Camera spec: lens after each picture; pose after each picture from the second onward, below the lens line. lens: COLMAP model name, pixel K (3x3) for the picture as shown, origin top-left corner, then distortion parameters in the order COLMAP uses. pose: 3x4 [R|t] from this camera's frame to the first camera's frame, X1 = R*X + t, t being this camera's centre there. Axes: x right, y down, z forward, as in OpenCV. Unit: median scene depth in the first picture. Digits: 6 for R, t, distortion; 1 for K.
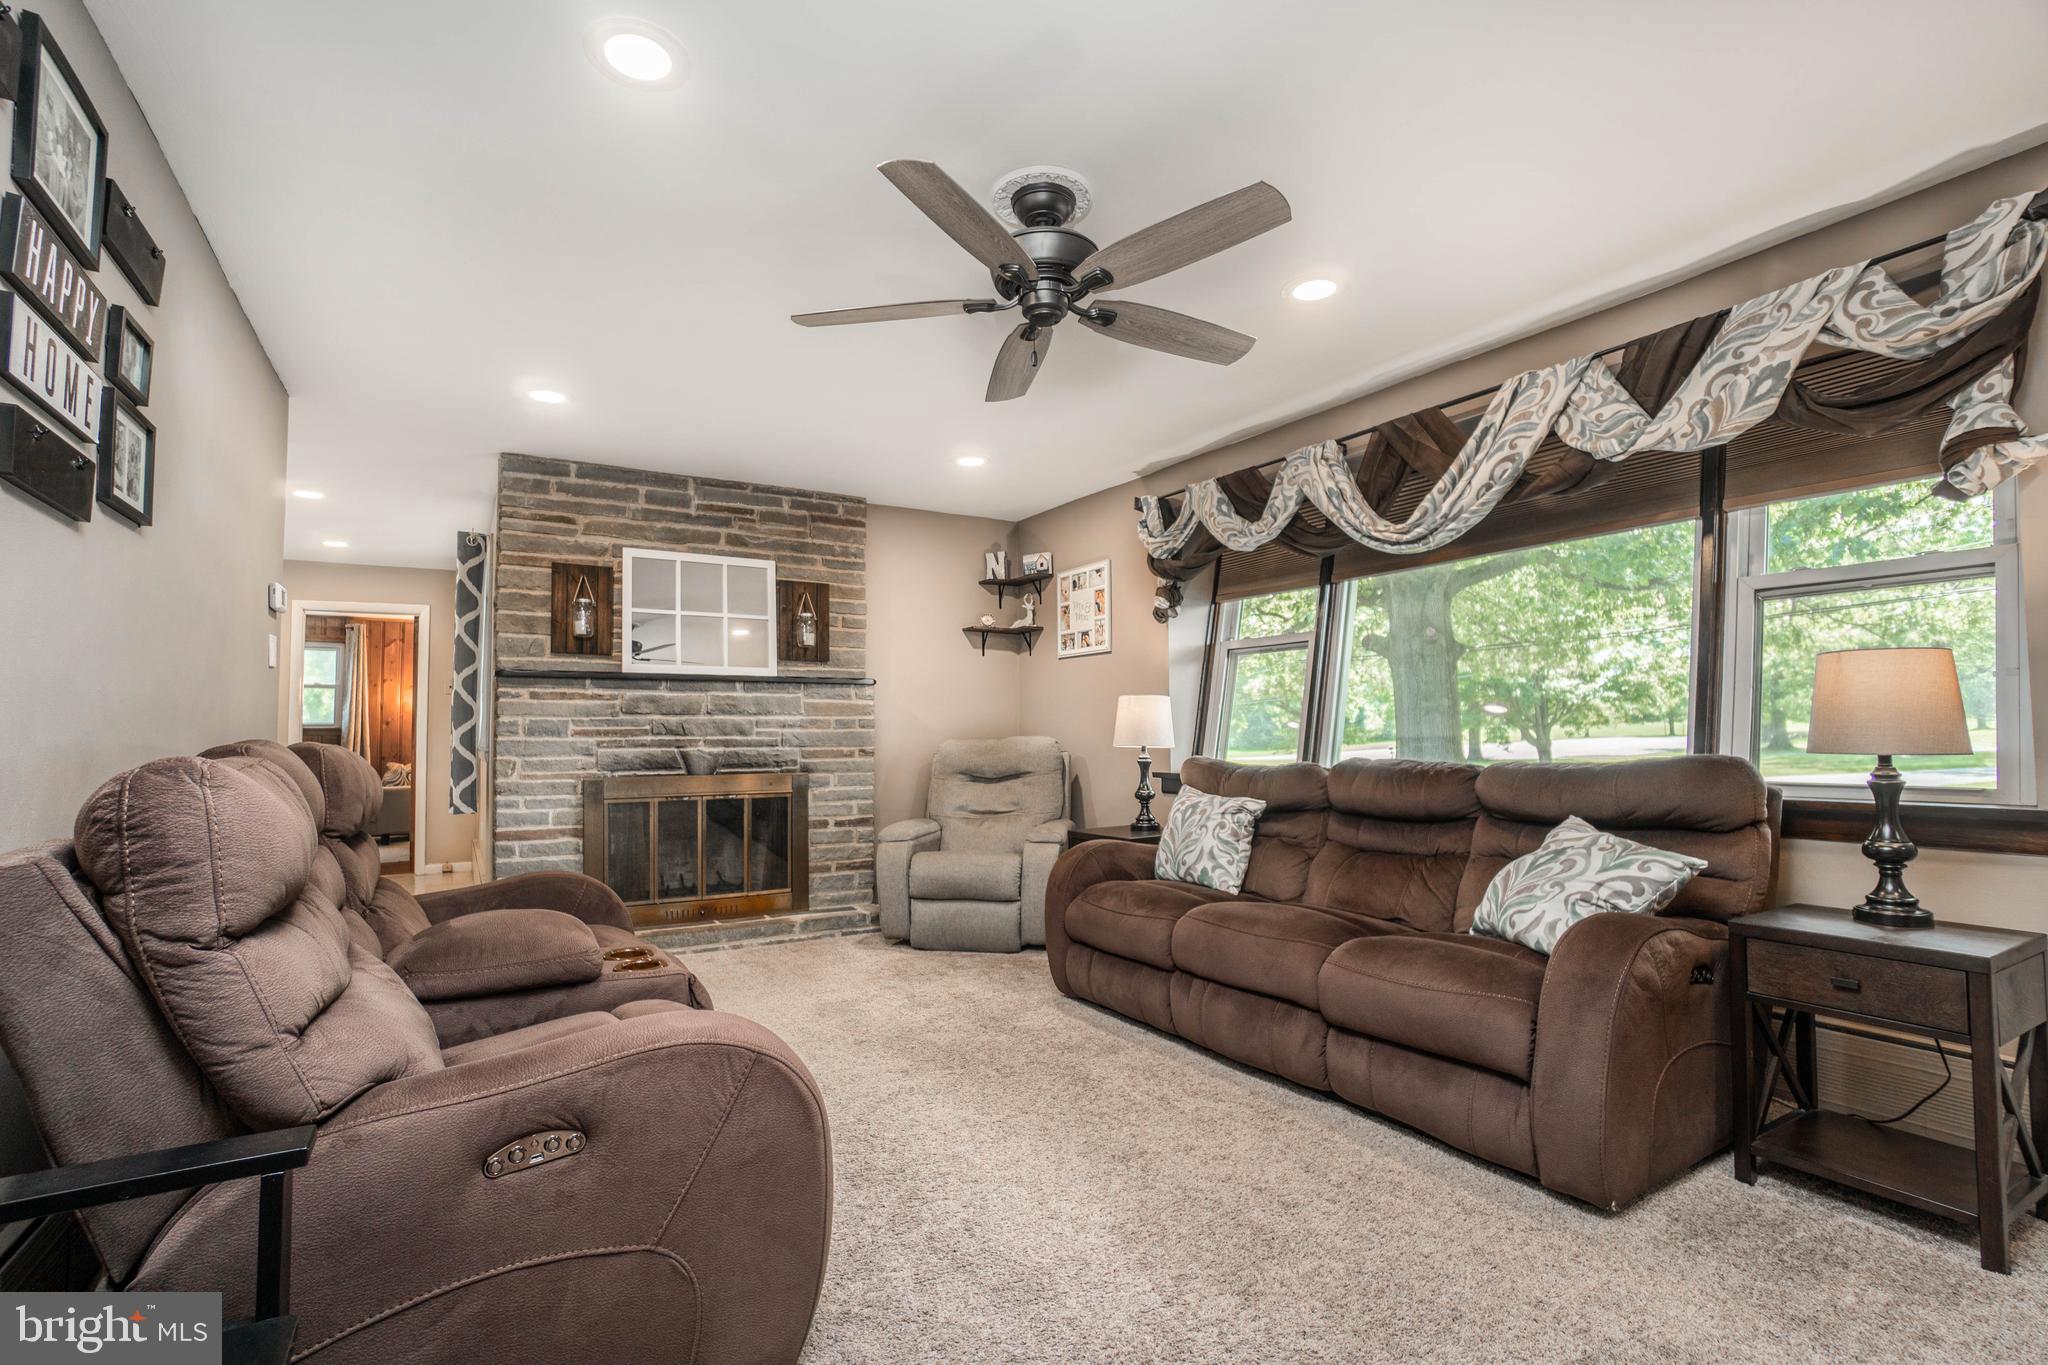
lens RADIAL K [[952.5, 0, 1009.1], [0, 952.5, 683.9], [0, 0, 1]] dist [-0.051543, 0.018424]
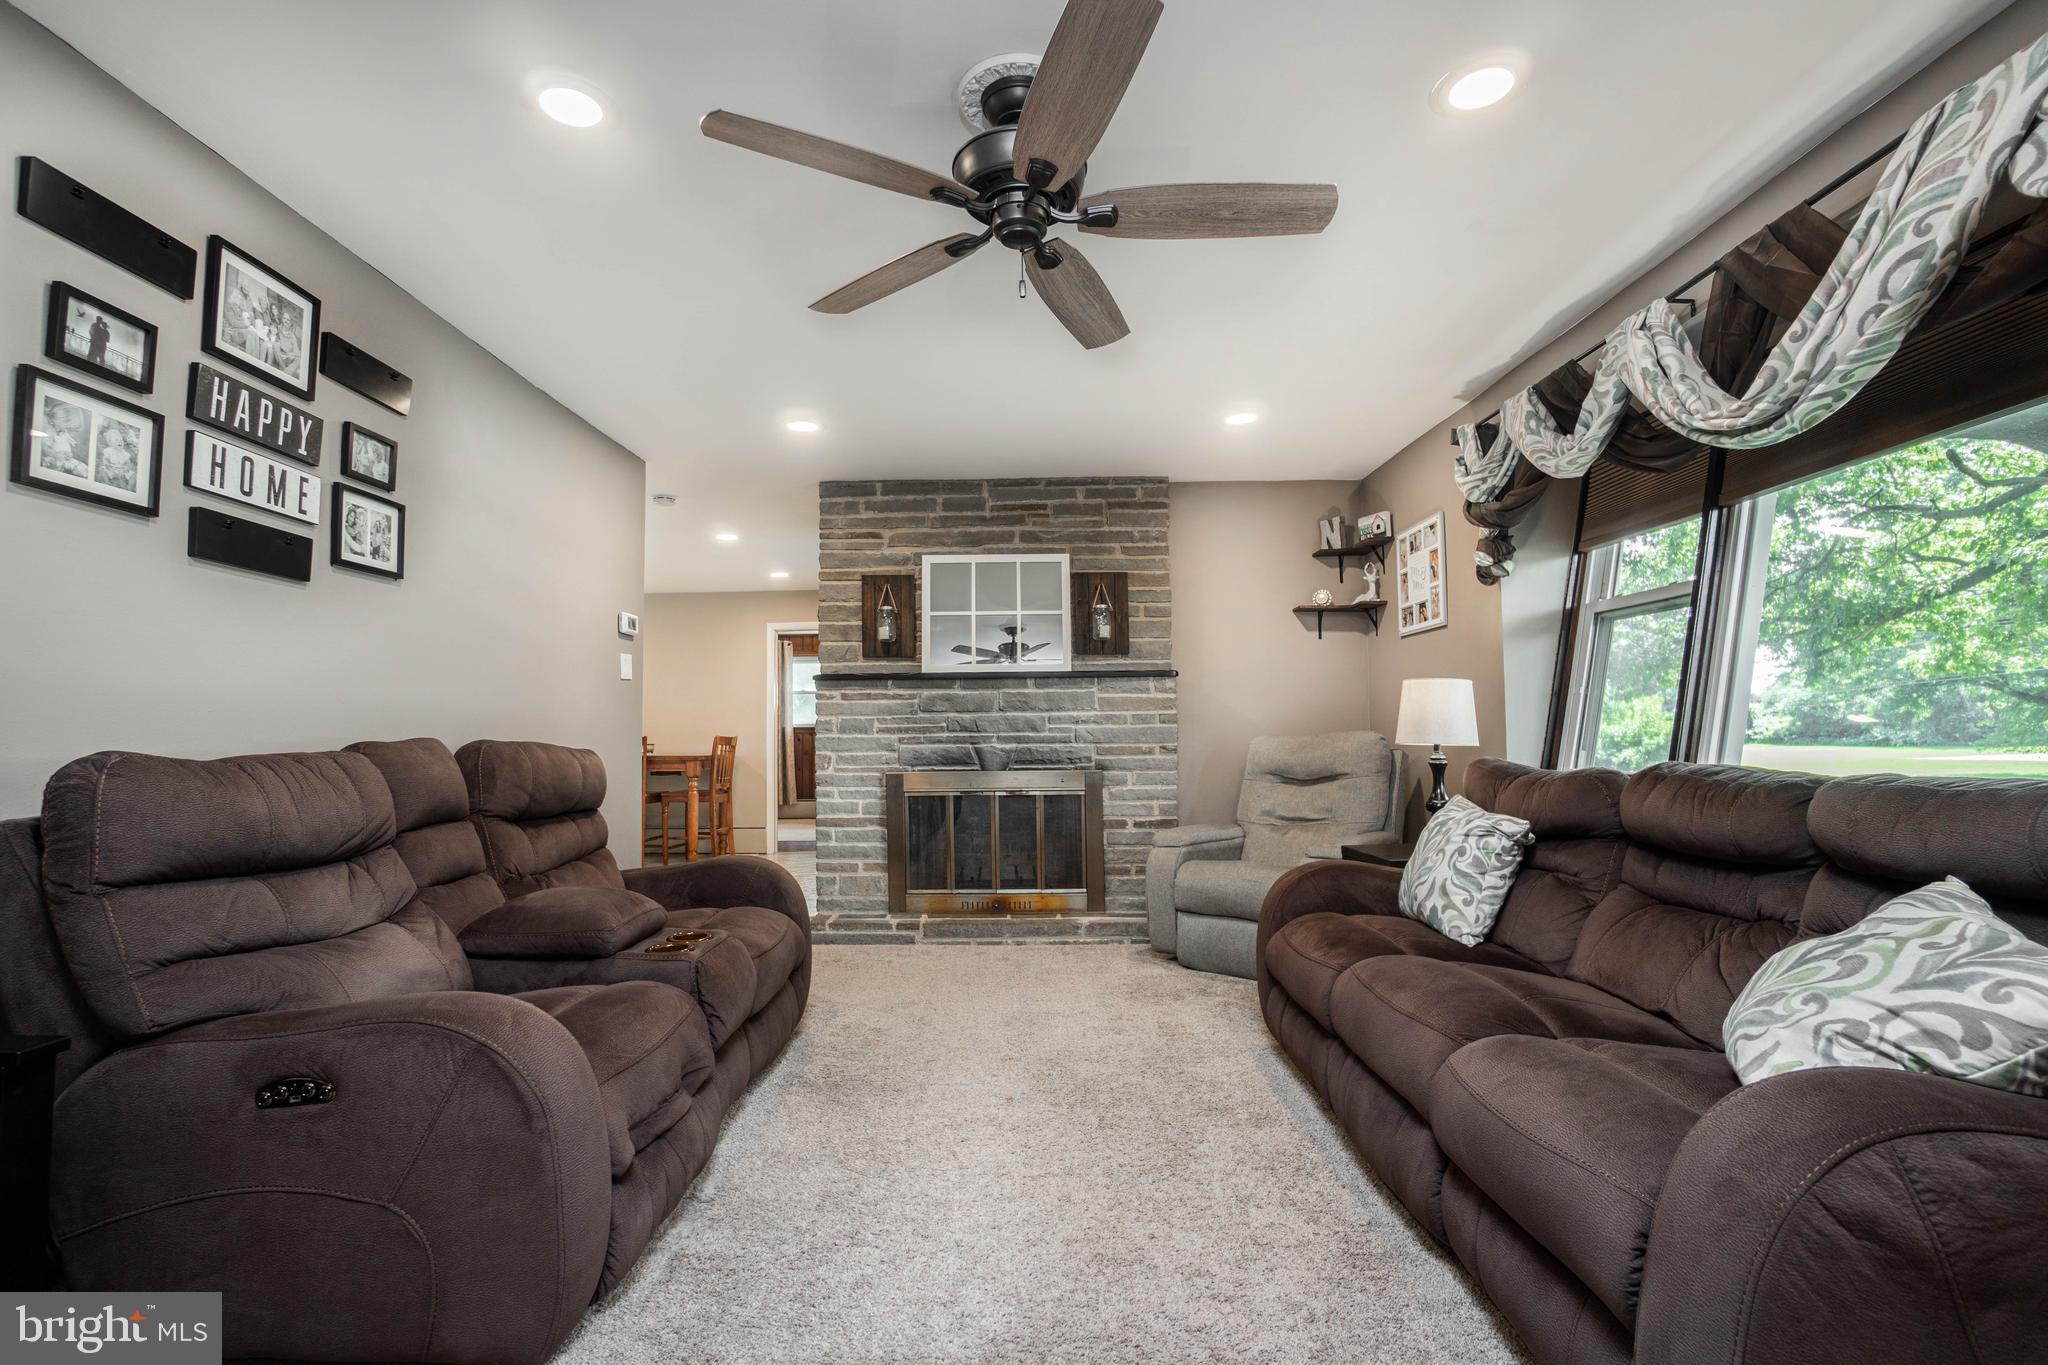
lens RADIAL K [[952.5, 0, 937.0], [0, 952.5, 685.2], [0, 0, 1]] dist [-0.051543, 0.018424]
pose [[0.842546, -0.028882, -0.537849, 0.194048], [0.032161, 0.999477, -0.003289, 0.005941], [0.537663, -0.014526, 0.843035, 0.114491]]
